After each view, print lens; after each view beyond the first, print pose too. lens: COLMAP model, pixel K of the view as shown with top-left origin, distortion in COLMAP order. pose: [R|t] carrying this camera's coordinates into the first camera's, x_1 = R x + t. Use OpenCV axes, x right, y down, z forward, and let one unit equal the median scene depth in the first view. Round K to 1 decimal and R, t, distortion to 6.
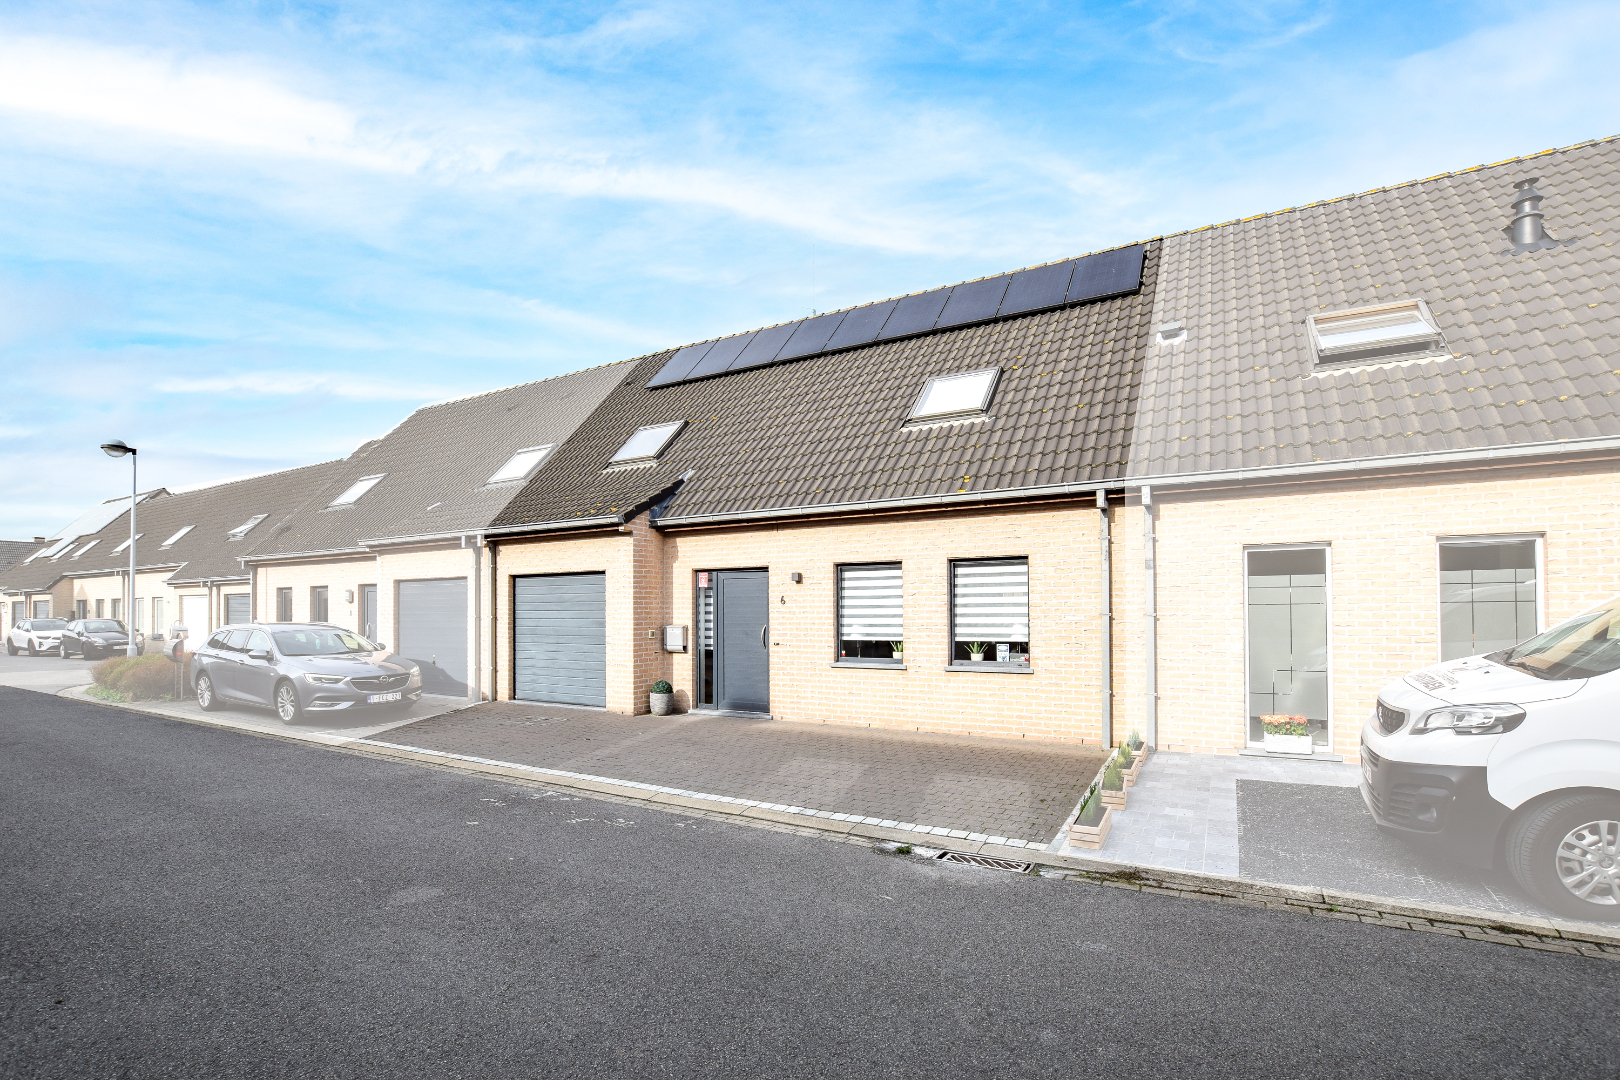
lens RADIAL K [[763.1, 0, 809.4], [0, 763.1, 598.3], [0, 0, 1]] dist [-0.015353, 0.000209]
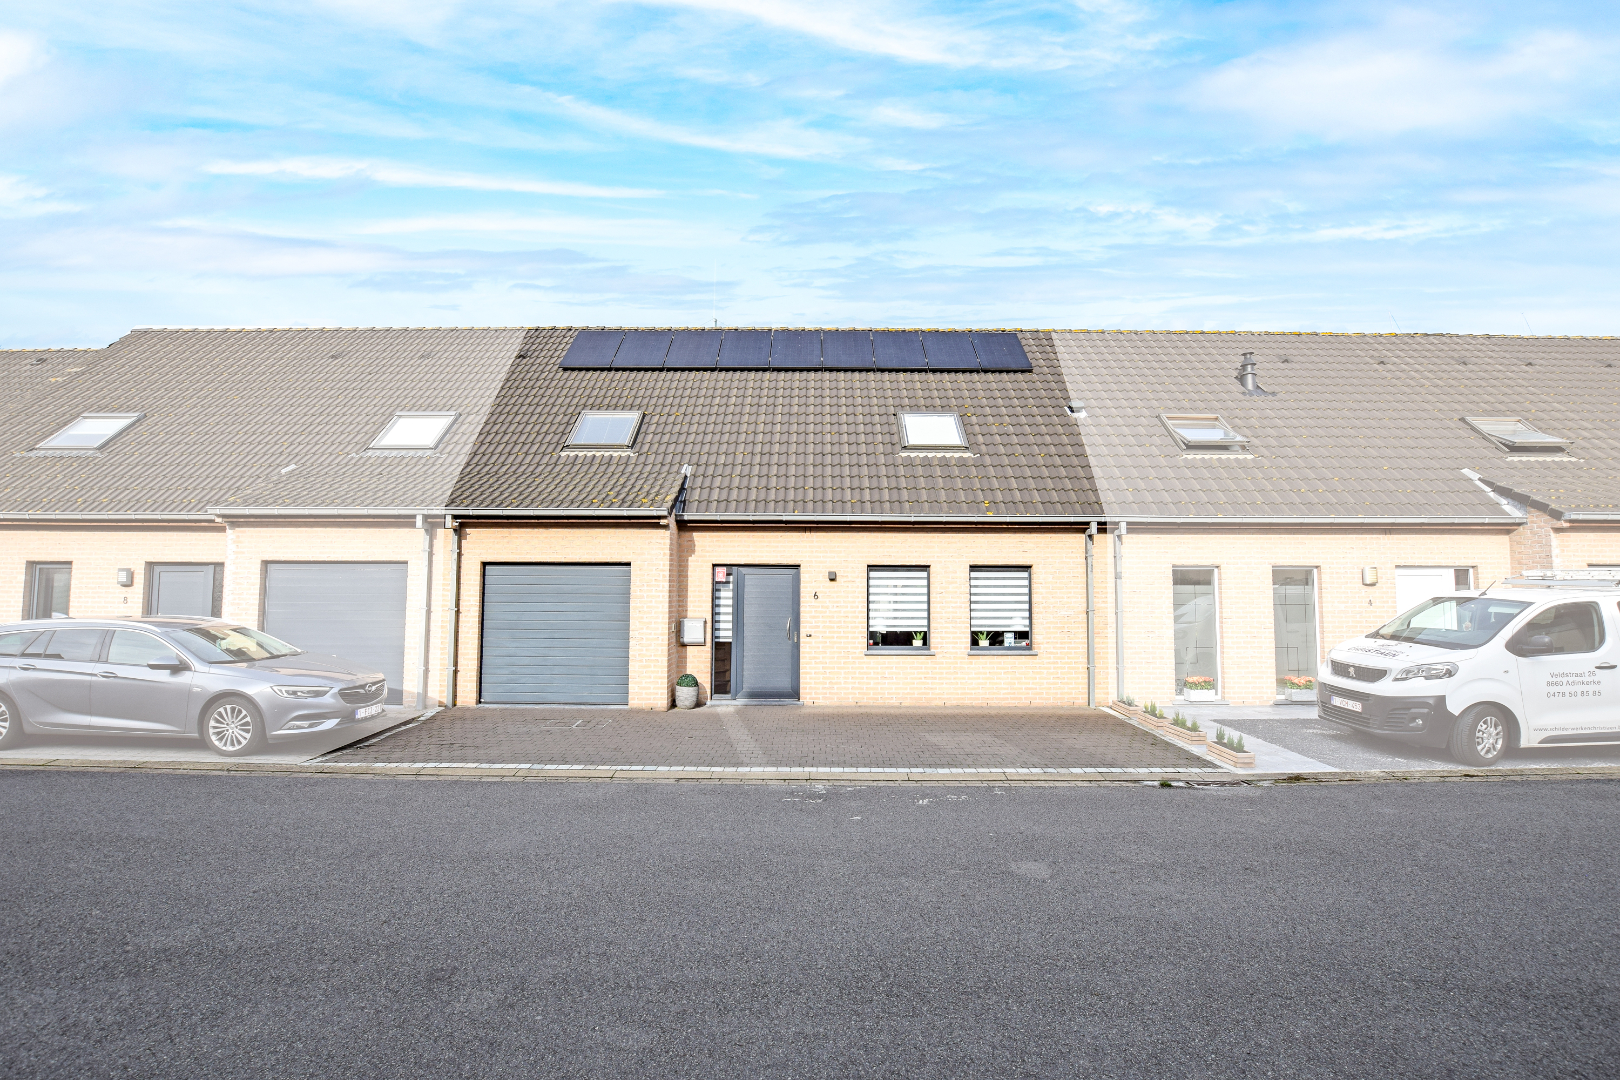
lens RADIAL K [[748.7, 0, 810.0], [0, 748.7, 540.0], [0, 0, 1]] dist [-0.016383, 0.000578]
pose [[0.855676, 0.044610, 0.515586, -0.608095], [-0.018665, 0.998290, -0.055397, -0.017733], [-0.517176, 0.037779, 0.855045, 0.072650]]
